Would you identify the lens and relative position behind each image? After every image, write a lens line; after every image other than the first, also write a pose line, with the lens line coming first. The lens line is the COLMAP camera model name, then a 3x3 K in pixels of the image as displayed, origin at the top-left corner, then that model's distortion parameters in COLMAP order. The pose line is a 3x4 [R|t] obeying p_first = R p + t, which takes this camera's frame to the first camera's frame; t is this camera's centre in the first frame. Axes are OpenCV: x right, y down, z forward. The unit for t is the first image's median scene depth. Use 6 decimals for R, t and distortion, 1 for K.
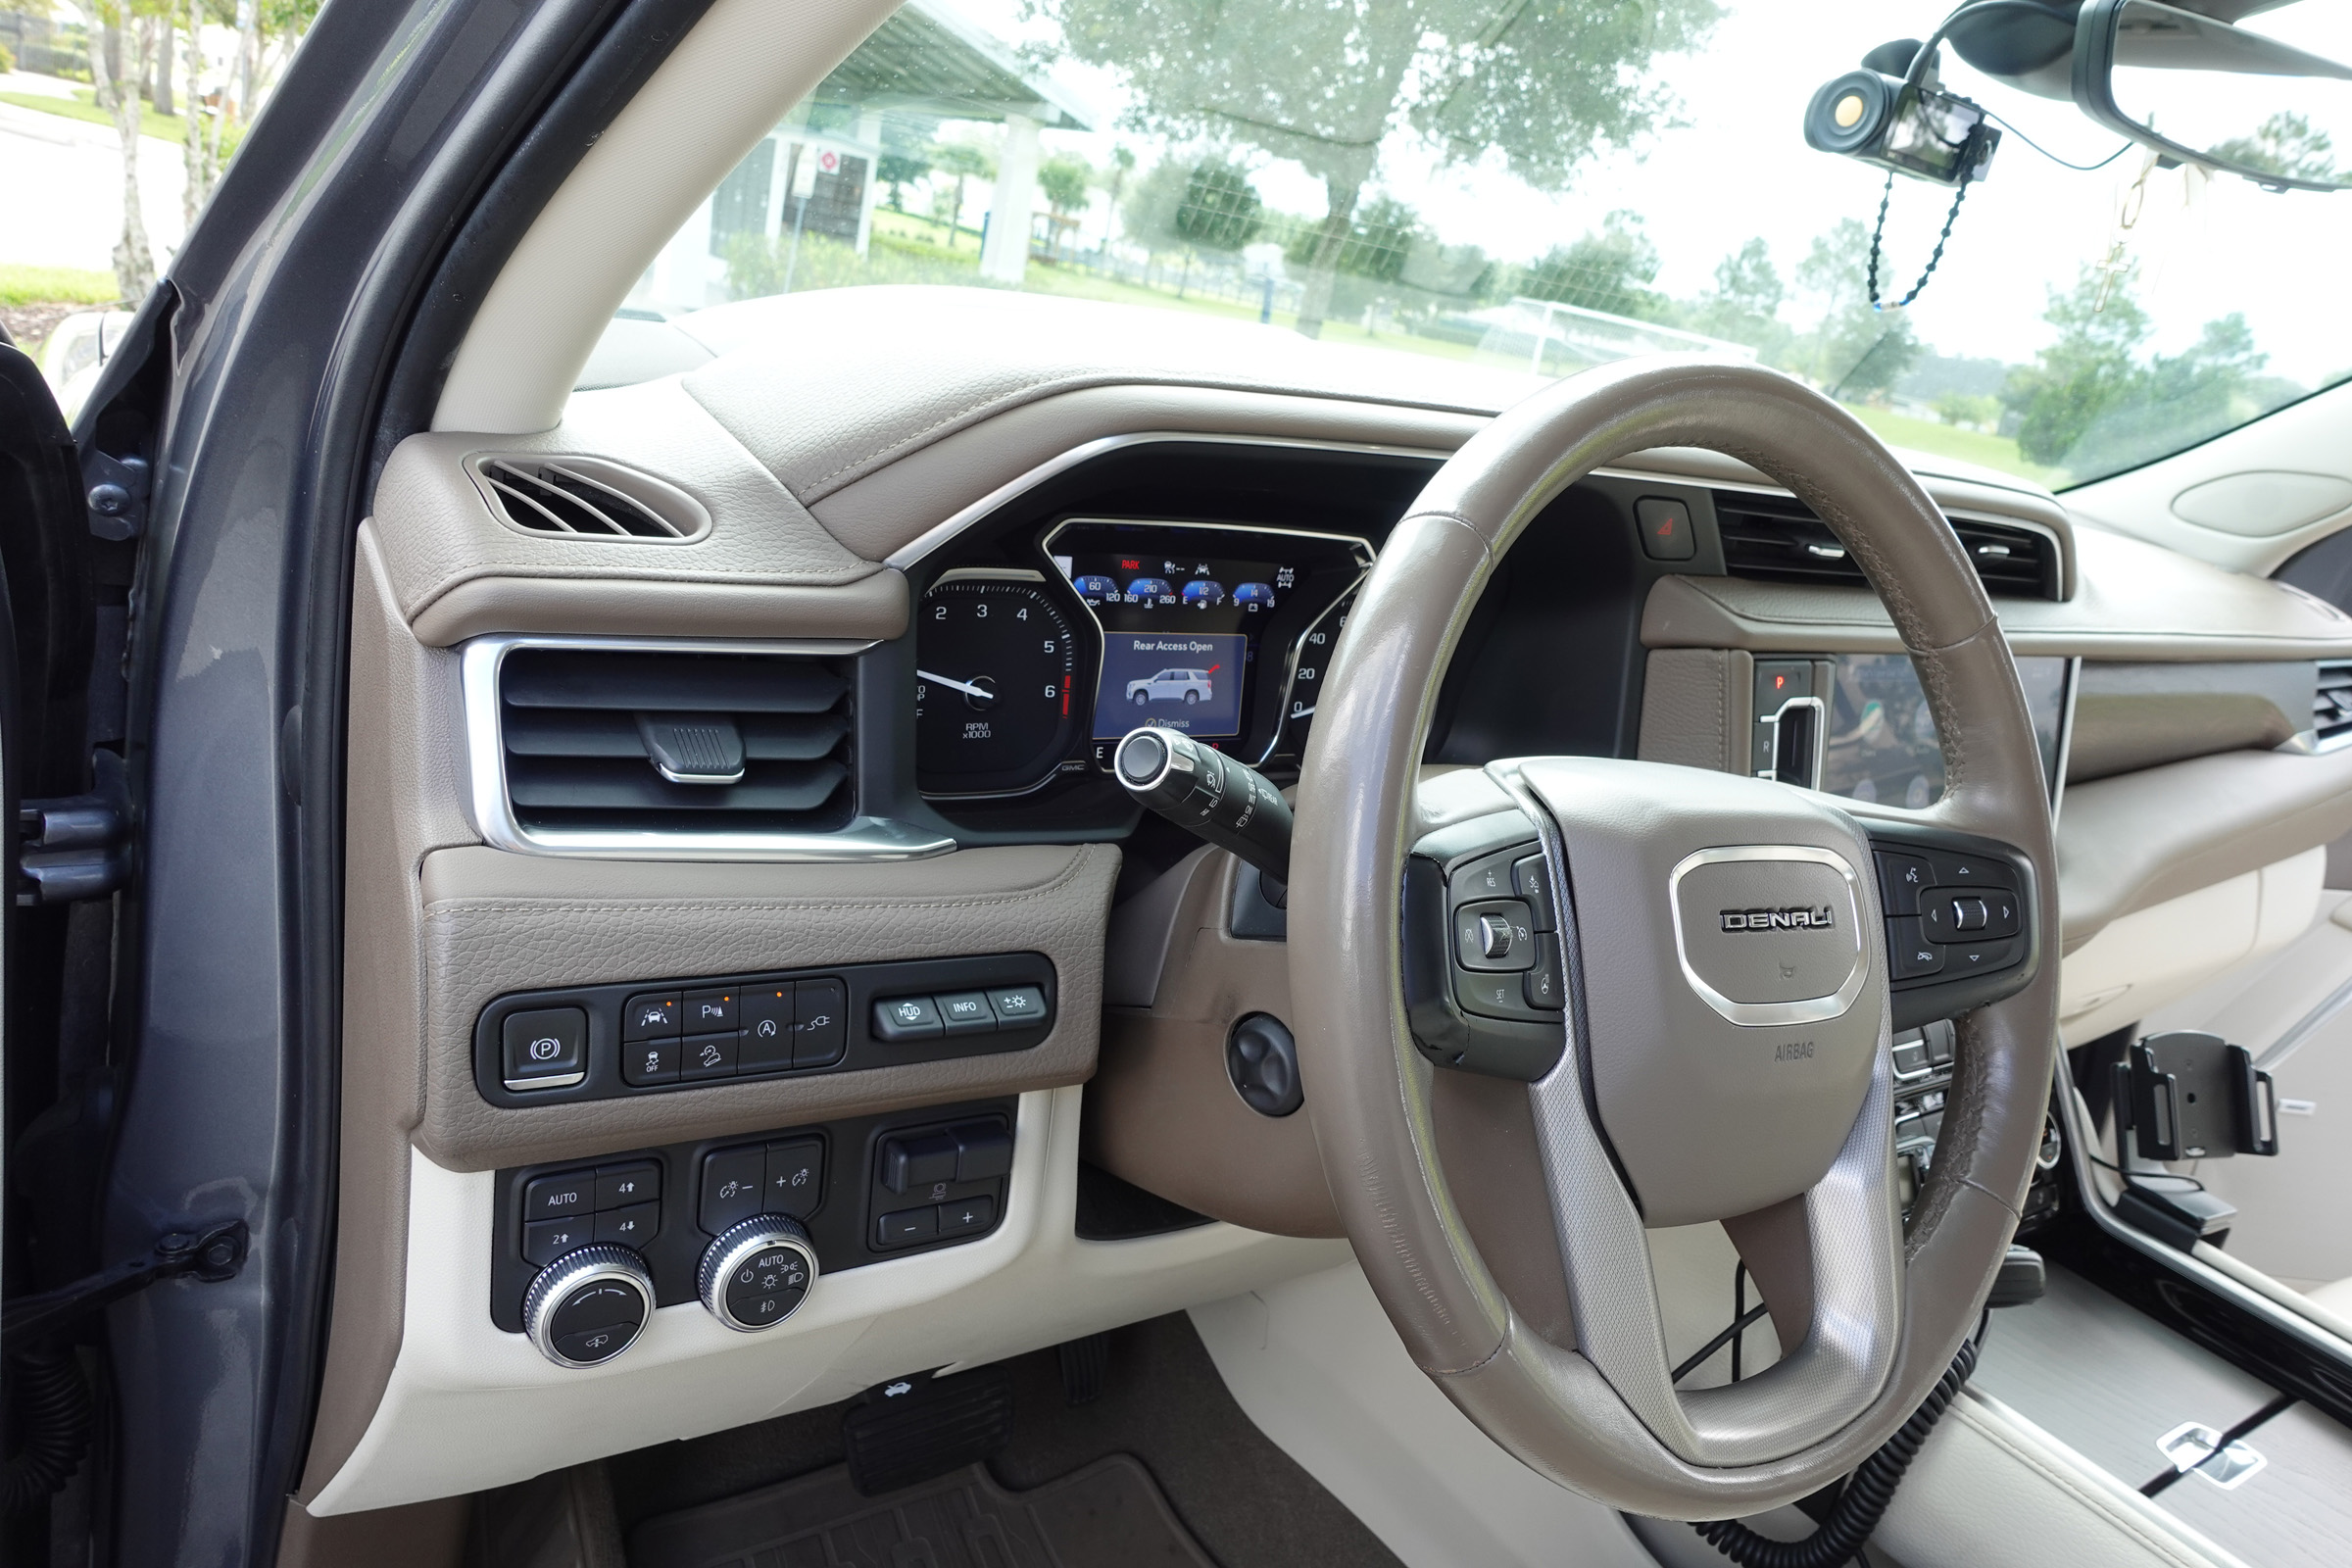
lens RADIAL K [[1626.6, 0, 1176.3], [0, 1626.6, 780.9], [0, 0, 1]] dist [0.016771, -0.011824]
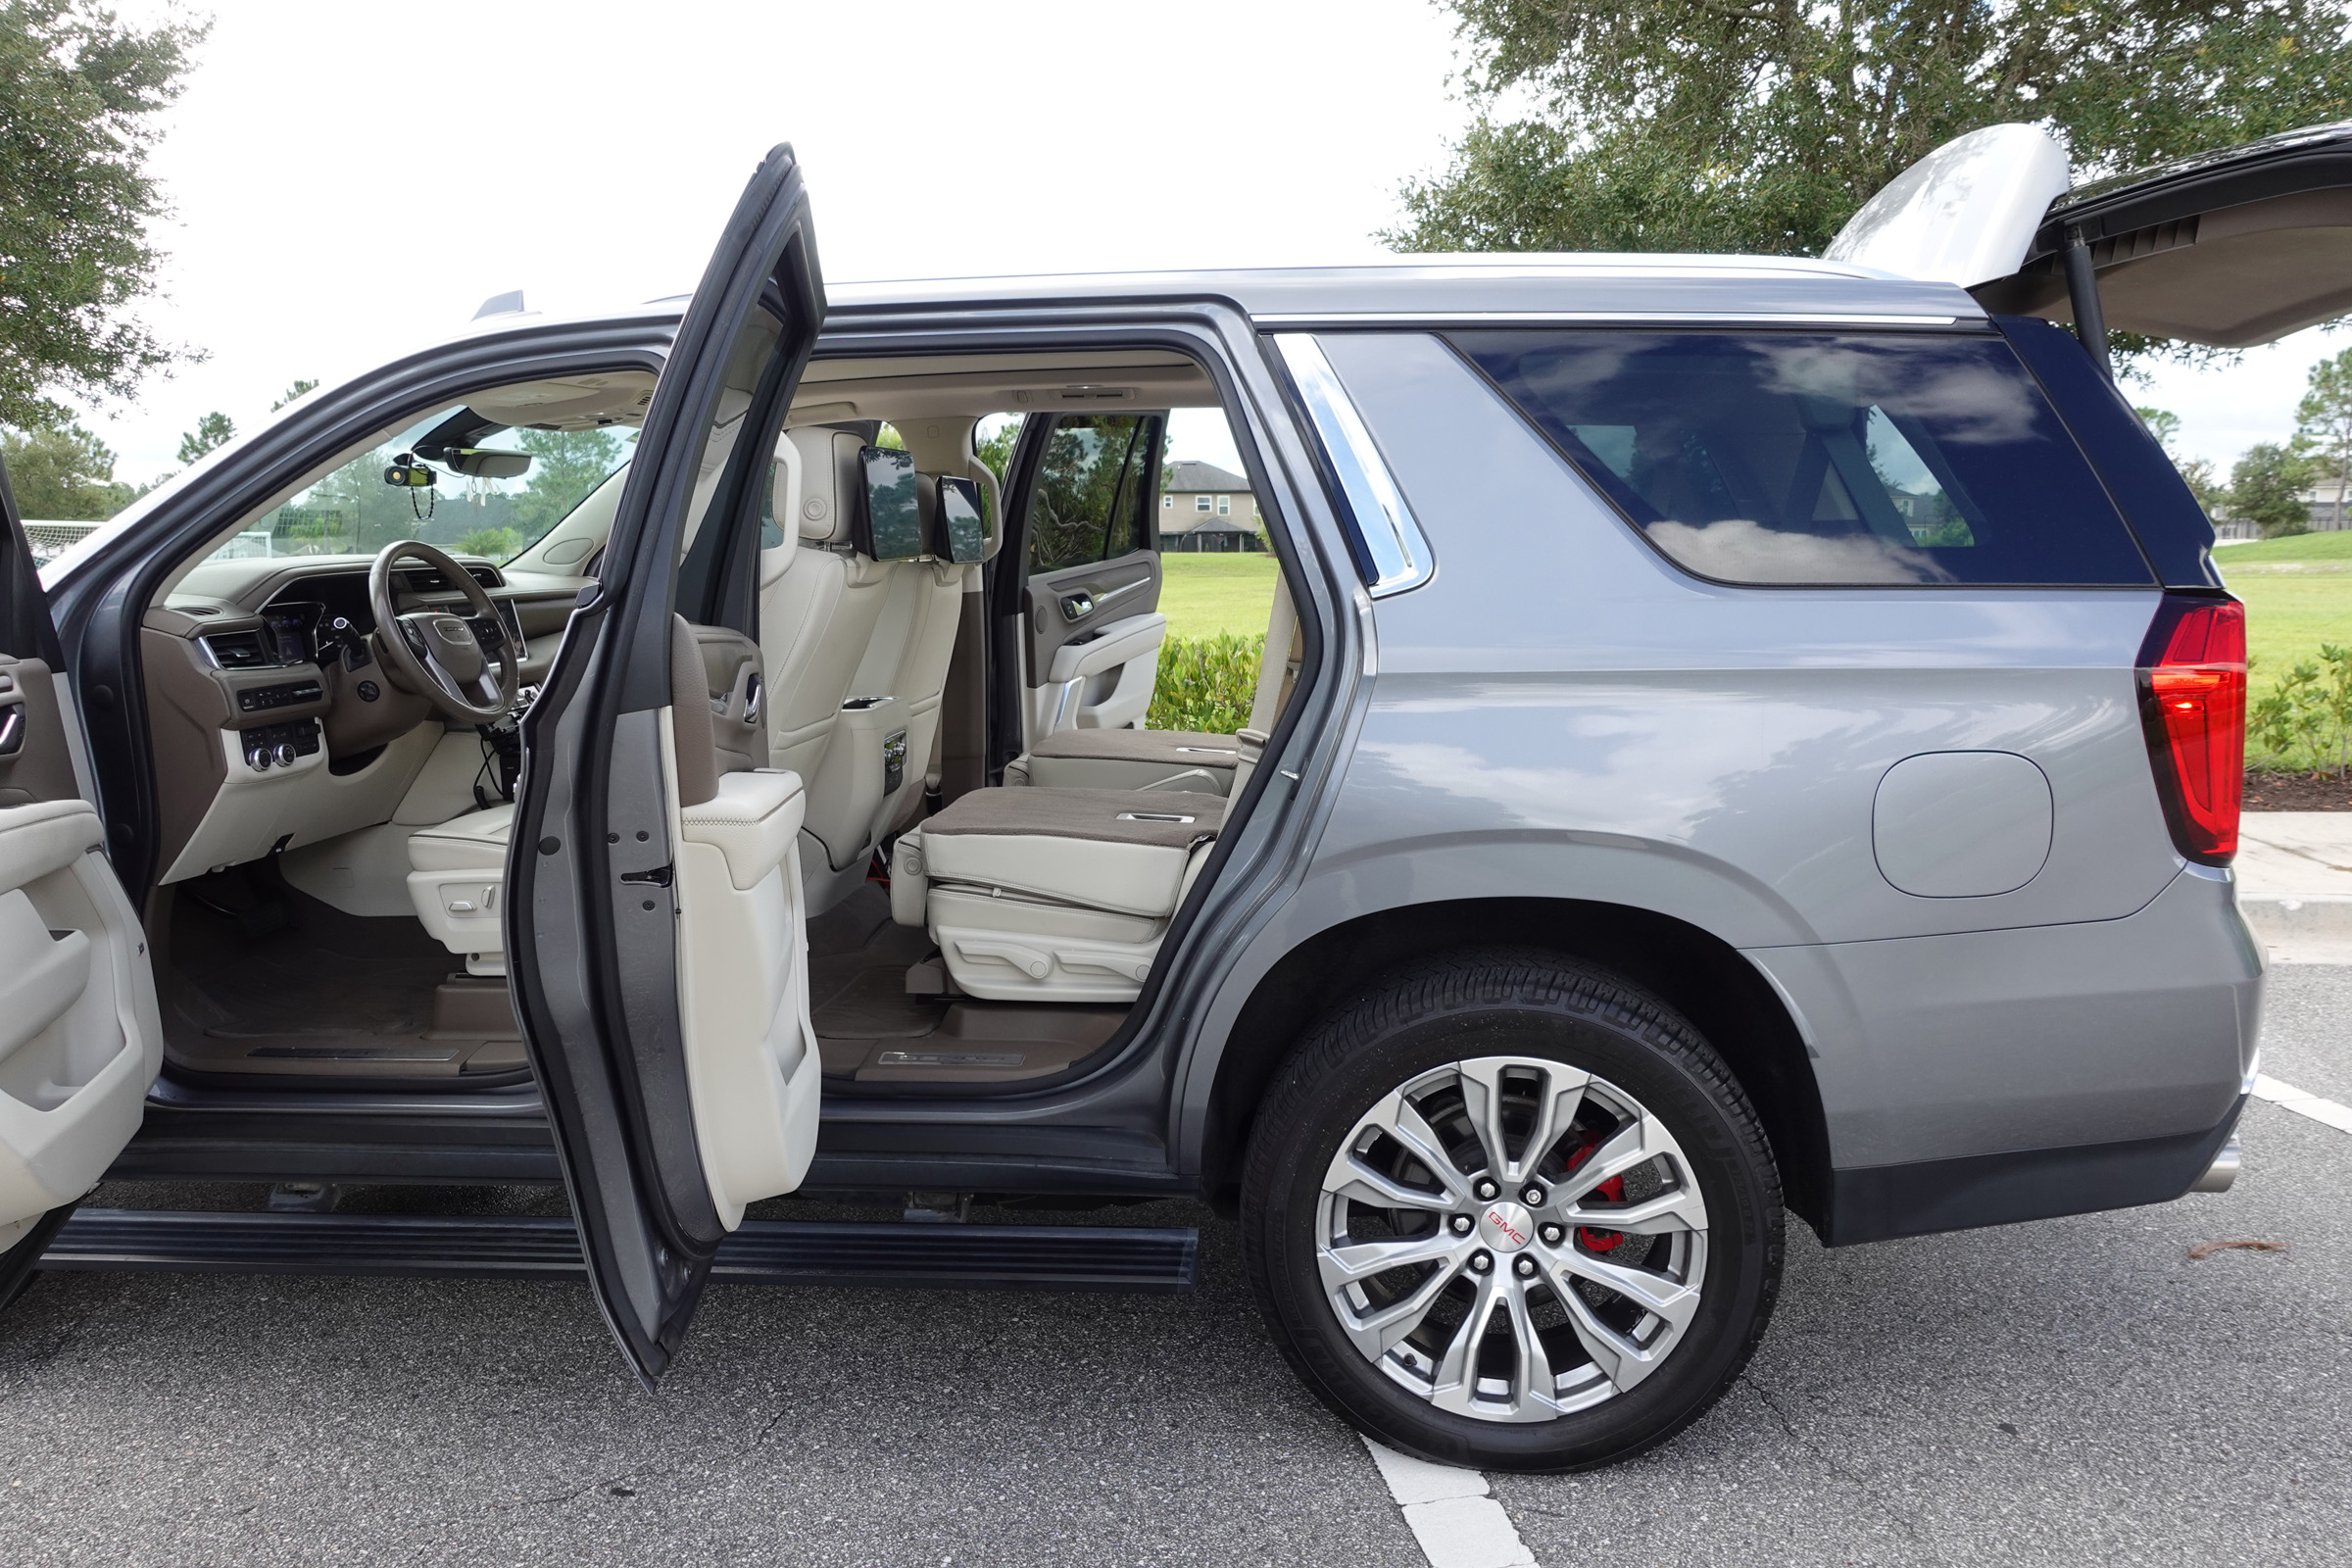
lens RADIAL K [[1626.6, 0, 1156.1], [0, 1626.6, 769.9], [0, 0, 1]] dist [0.016771, -0.011824]
pose [[0.659130, -0.298778, 0.690129, -1.613894], [0.360586, 0.930882, 0.058618, 0.838142], [-0.659943, 0.210214, 0.721308, -3.572483]]
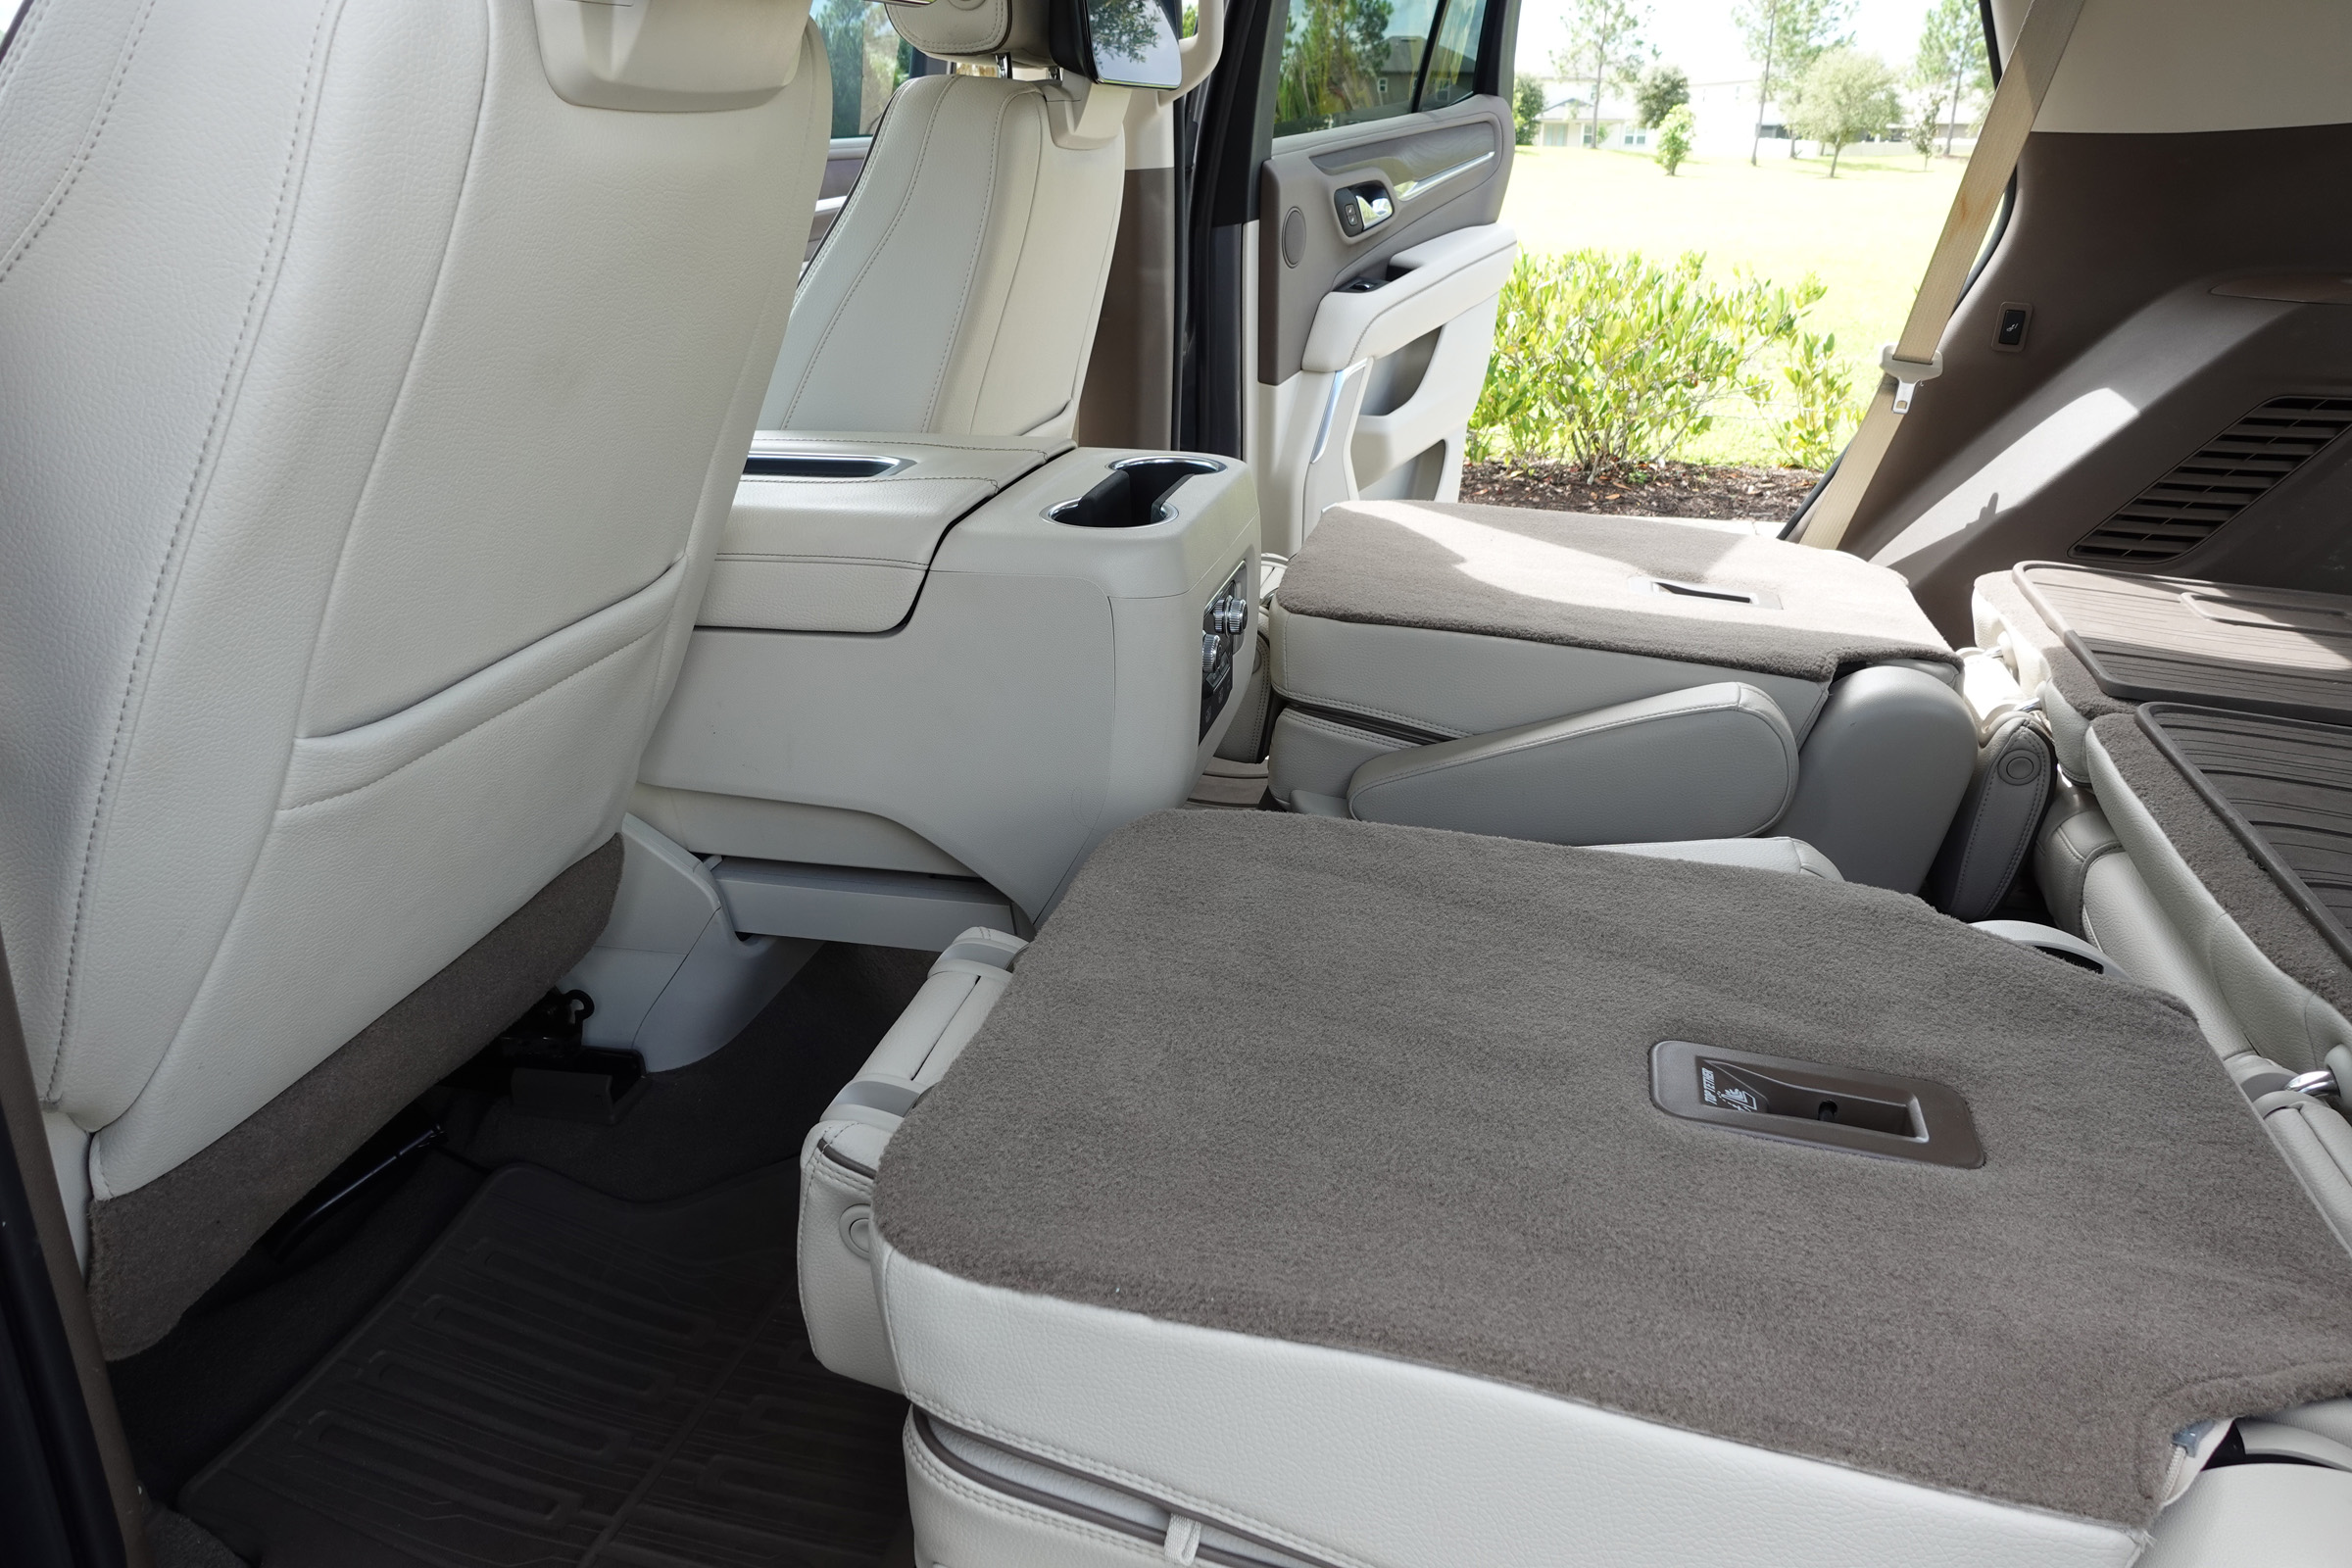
lens RADIAL K [[1626.6, 0, 1189.8], [0, 1626.6, 768.7], [0, 0, 1]] dist [0.016771, -0.011824]
pose [[0.731209, -0.411506, 0.544055, 0.430525], [0.331577, 0.911404, 0.243719, 0.605684], [-0.596146, 0.002186, 0.802873, -1.160196]]
